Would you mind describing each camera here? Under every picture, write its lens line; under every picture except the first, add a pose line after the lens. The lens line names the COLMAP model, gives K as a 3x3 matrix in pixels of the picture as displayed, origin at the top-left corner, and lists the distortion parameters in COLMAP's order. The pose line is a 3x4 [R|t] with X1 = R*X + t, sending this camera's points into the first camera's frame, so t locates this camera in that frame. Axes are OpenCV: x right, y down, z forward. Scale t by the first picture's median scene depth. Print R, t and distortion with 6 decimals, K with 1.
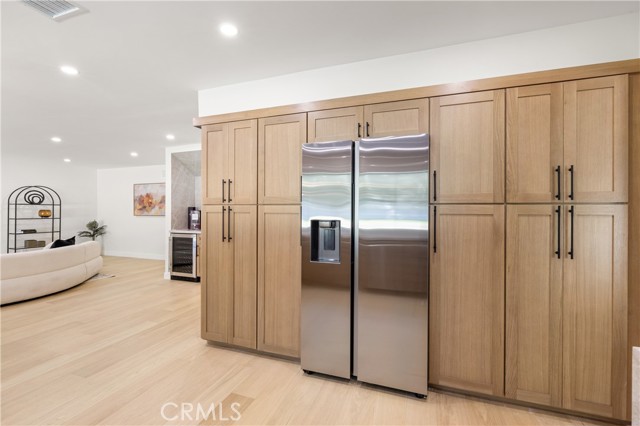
lens RADIAL K [[293.9, 0, 322.3], [0, 293.9, 211.1], [0, 0, 1]] dist [-0.001992, -0.000436]
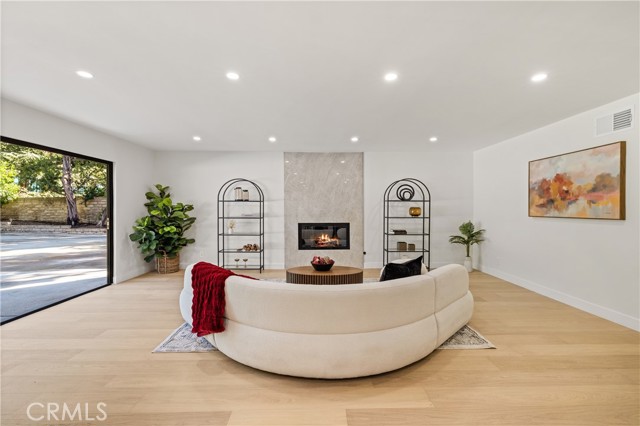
lens RADIAL K [[271.2, 0, 322.6], [0, 271.2, 209.0], [0, 0, 1]] dist [0.001084, 0.000188]
pose [[0.373076, 0.001616, -0.927800, -0.311484], [0.000483, 0.999998, 0.001936, -0.000656], [0.927801, -0.001170, 0.373074, 0.445357]]
